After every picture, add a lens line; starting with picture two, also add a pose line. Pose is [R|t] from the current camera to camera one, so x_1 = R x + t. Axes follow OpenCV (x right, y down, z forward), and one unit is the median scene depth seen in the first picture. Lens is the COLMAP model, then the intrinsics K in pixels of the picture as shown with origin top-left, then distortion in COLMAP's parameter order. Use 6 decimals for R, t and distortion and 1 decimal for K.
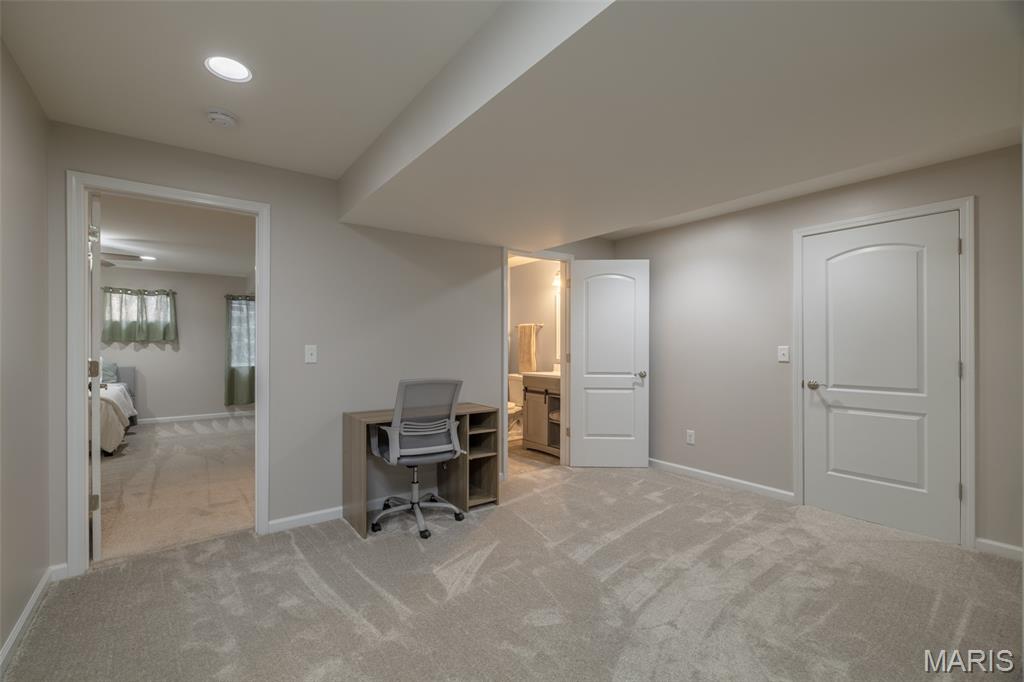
lens RADIAL K [[425.7, 0, 510.7], [0, 425.7, 341.4], [0, 0, 1]] dist [-0.002107, 0.000207]
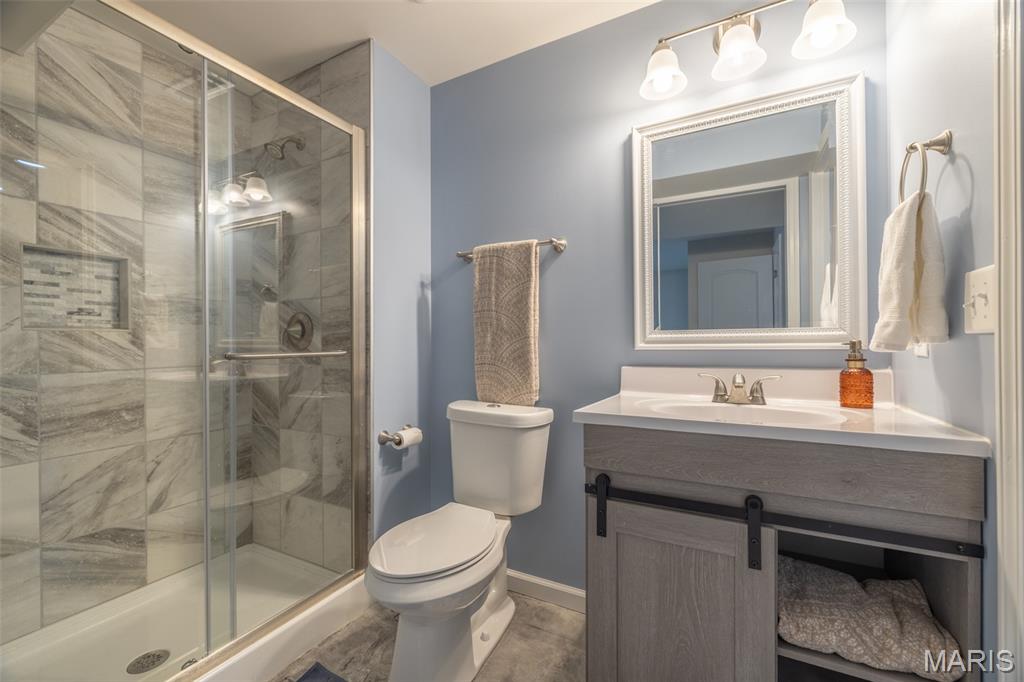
lens RADIAL K [[425.7, 0, 508.8], [0, 425.7, 341.9], [0, 0, 1]] dist [-0.002107, 0.000207]
pose [[0.916702, -0.006210, 0.399523, -0.178395], [0.005598, 0.999981, 0.002697, 0.064690], [-0.399532, -0.000235, 0.916719, 1.464236]]
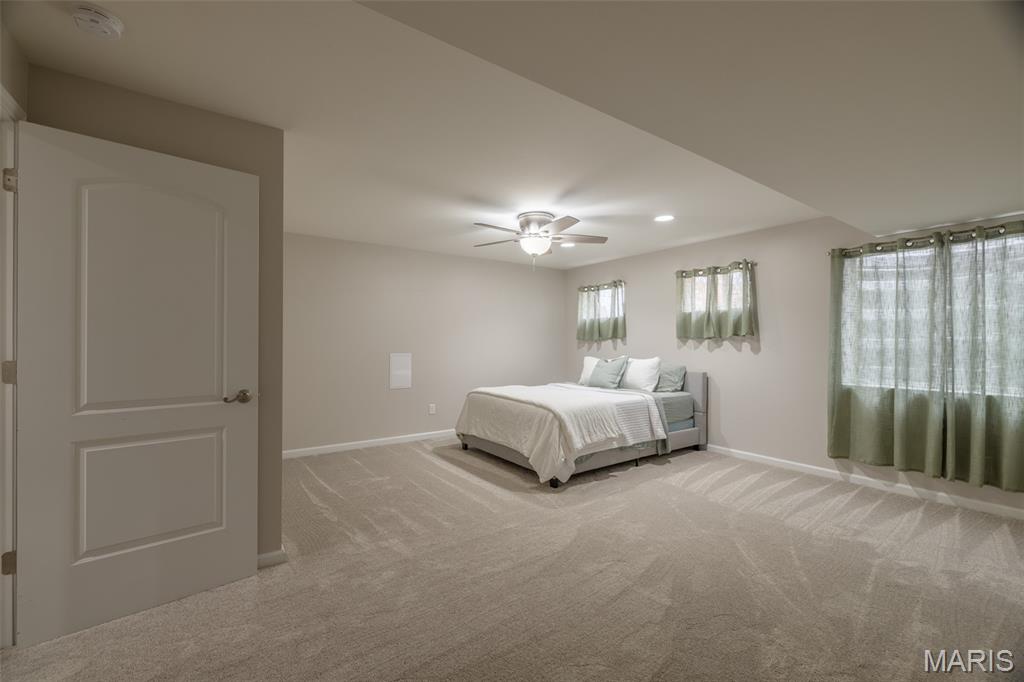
lens RADIAL K [[425.7, 0, 511.5], [0, 425.7, 340.7], [0, 0, 1]] dist [-0.002107, 0.000207]
pose [[-0.040735, -0.003385, -0.999164, -0.121746], [-0.004069, 0.999987, -0.003222, 0.007374], [0.999162, 0.003934, -0.040748, 0.651808]]
